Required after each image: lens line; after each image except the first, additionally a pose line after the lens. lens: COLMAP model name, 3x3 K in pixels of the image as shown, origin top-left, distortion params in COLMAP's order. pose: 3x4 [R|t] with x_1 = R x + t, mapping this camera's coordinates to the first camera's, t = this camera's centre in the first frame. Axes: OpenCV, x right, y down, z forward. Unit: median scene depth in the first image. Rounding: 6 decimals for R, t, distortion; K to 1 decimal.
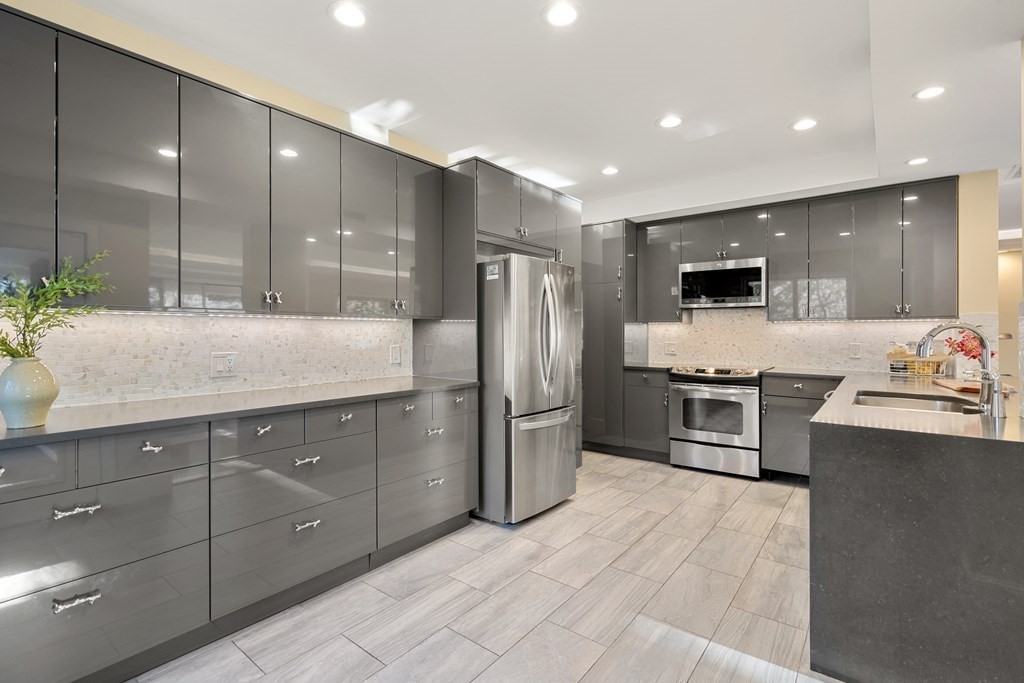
lens RADIAL K [[469.9, 0, 530.2], [0, 469.9, 335.8], [0, 0, 1]] dist [-0.009023, 0.002075]
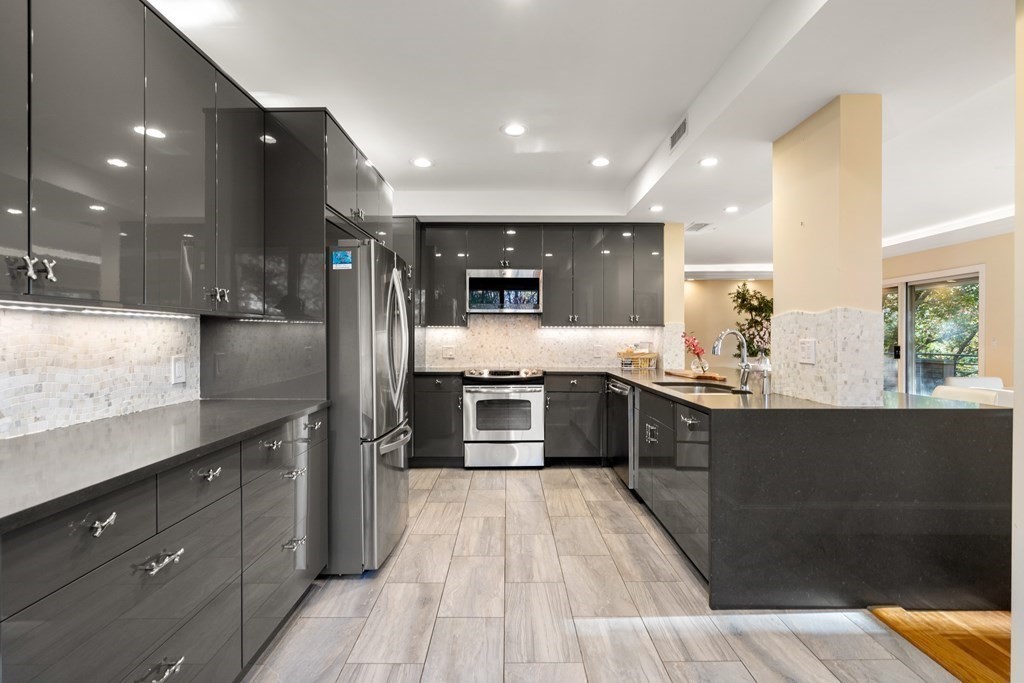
lens RADIAL K [[469.9, 0, 511.5], [0, 469.9, 339.6], [0, 0, 1]] dist [-0.009023, 0.002075]
pose [[0.790922, -0.003531, 0.611906, -0.324322], [0.003720, 0.999993, 0.000962, -0.001200], [-0.611905, 0.001515, 0.790930, 0.194599]]
